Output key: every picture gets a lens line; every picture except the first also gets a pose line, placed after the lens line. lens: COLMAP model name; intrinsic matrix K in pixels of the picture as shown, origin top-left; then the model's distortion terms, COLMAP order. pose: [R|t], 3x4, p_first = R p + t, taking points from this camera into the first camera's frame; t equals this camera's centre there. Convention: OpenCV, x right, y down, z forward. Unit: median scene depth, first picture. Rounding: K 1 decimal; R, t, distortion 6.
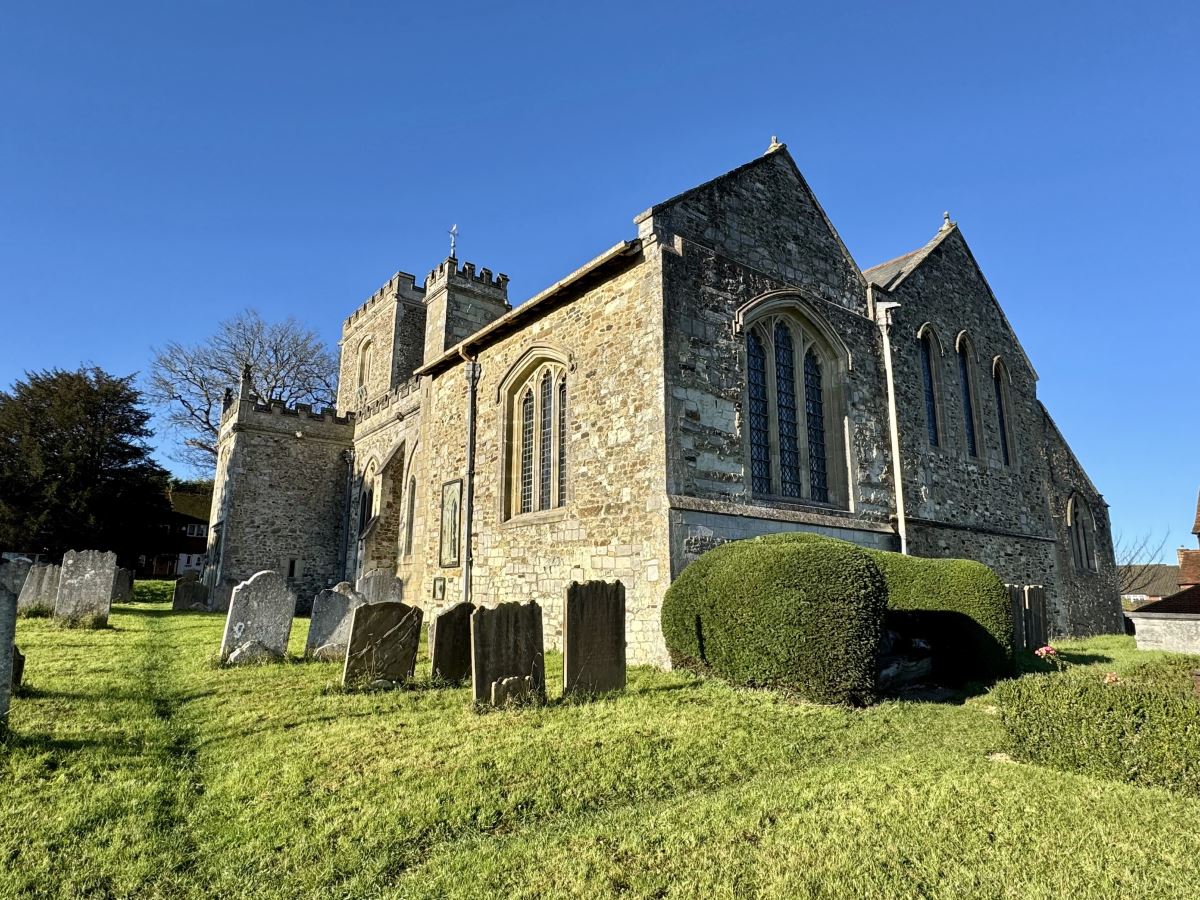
lens RADIAL K [[697.5, 0, 598.8], [0, 697.5, 449.3], [0, 0, 1]] dist [-0.001384, -0.000027]
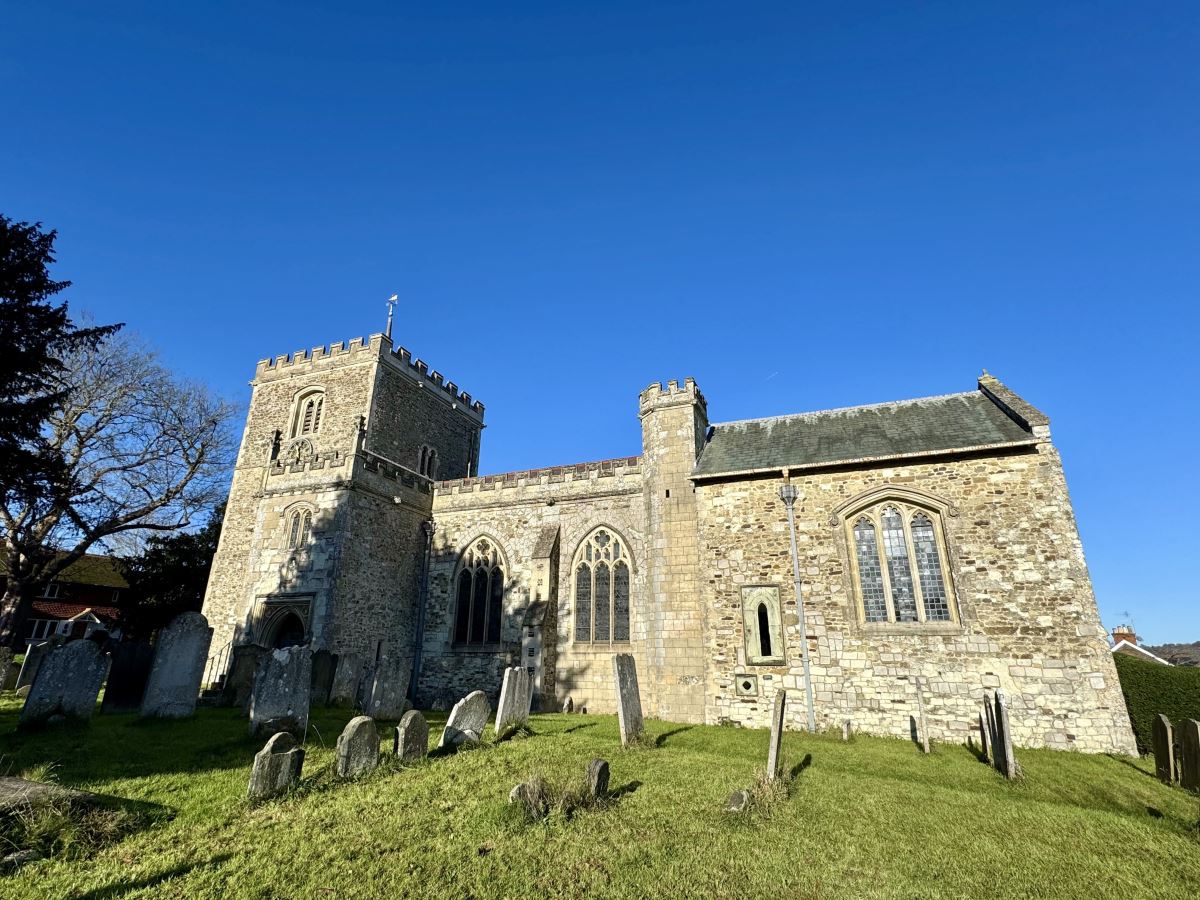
lens RADIAL K [[612.0, 0, 590.5], [0, 612.0, 446.9], [0, 0, 1]] dist [-0.005658, 0.002010]
pose [[0.859868, 0.173176, 0.480247, -1.230093], [-0.111216, 0.981657, -0.154854, 0.013028], [-0.498255, 0.079743, 0.863356, 0.345928]]
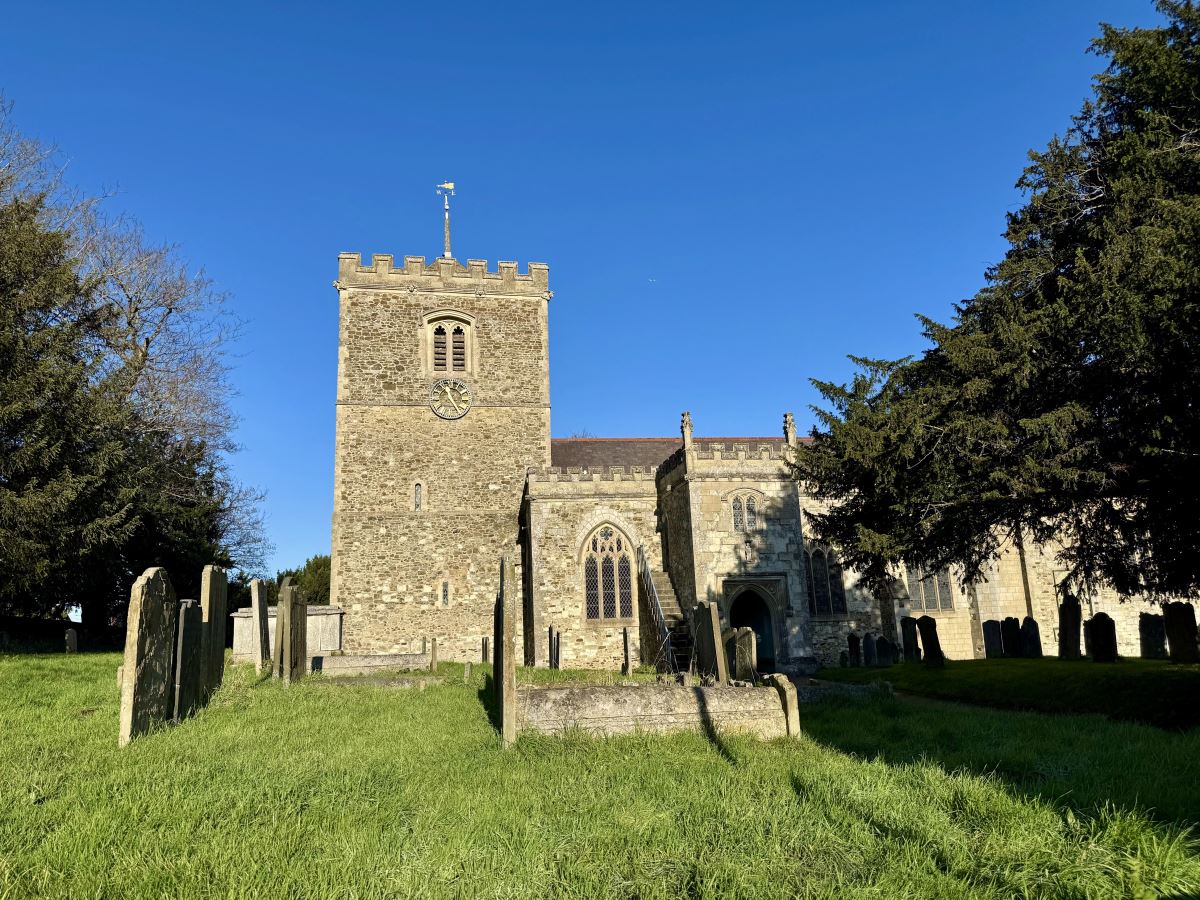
lens RADIAL K [[842.4, 0, 598.8], [0, 842.4, 453.2], [0, 0, 1]] dist [0.104937, -0.004156]
pose [[0.443010, 0.157577, 0.882560, -3.322021], [-0.146510, 0.983923, -0.102133, 0.189374], [-0.884464, -0.084057, 0.458974, 1.359938]]
